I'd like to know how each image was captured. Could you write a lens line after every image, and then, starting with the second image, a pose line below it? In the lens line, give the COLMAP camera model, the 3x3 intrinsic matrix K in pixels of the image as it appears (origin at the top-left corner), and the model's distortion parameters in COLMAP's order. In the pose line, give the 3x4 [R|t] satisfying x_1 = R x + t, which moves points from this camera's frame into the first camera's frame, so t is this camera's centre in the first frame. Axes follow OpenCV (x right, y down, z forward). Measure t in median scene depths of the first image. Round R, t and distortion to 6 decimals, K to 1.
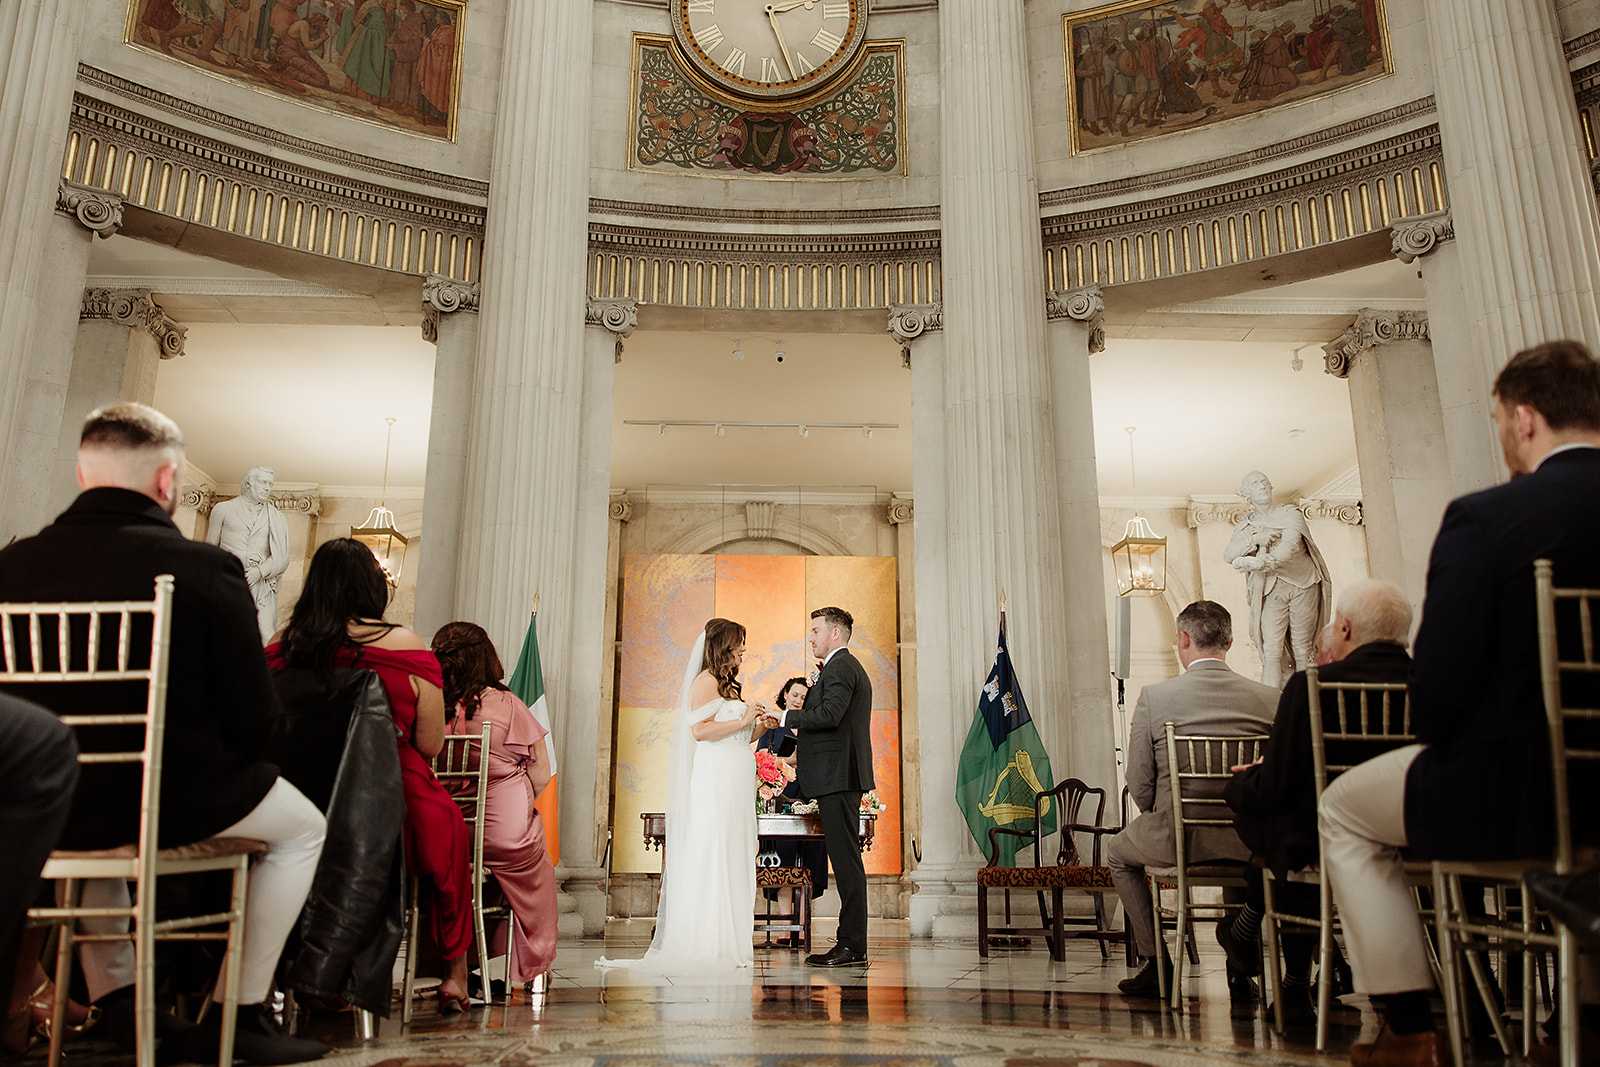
lens RADIAL K [[1328.3, 0, 779.2], [0, 1328.3, 533.0], [0, 0, 1]] dist [0.005521, 0.010811]
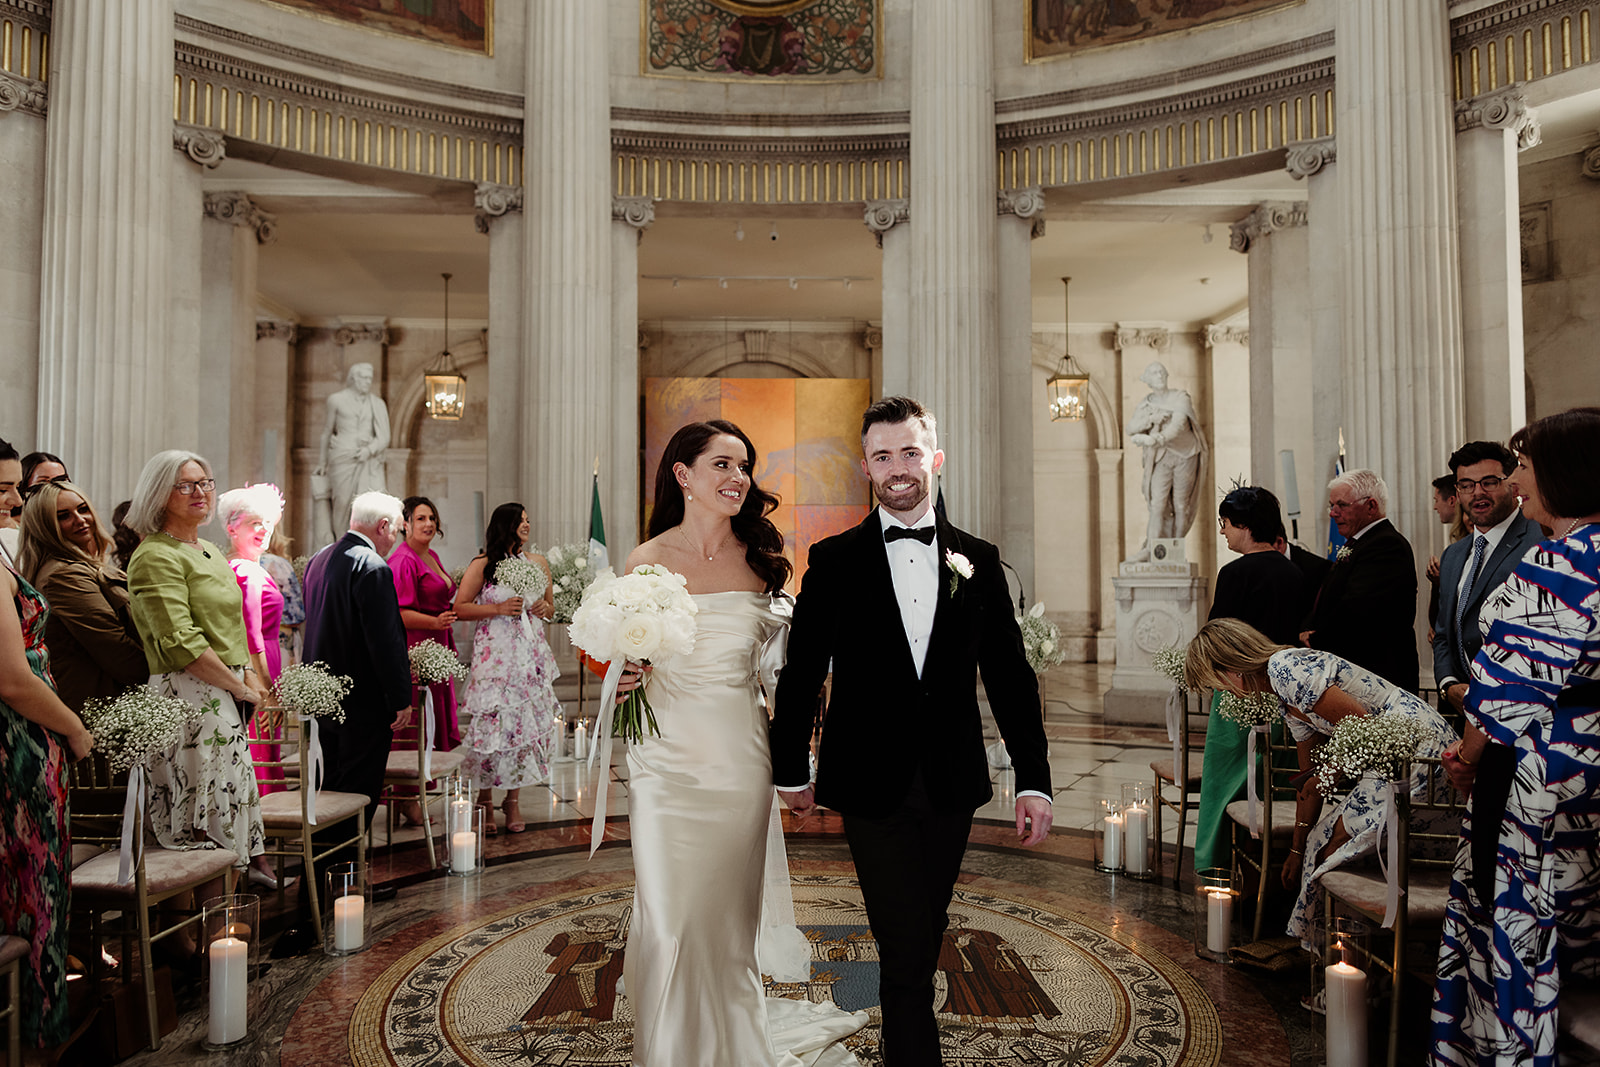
lens RADIAL K [[1197.9, 0, 761.8], [0, 1197.9, 528.8], [0, 0, 1]] dist [0.008277, 0.001048]
pose [[0.999953, -0.006707, -0.006989, -0.004598], [0.008218, 0.969355, 0.245528, -0.150768], [0.005129, -0.245574, 0.969364, -0.114690]]
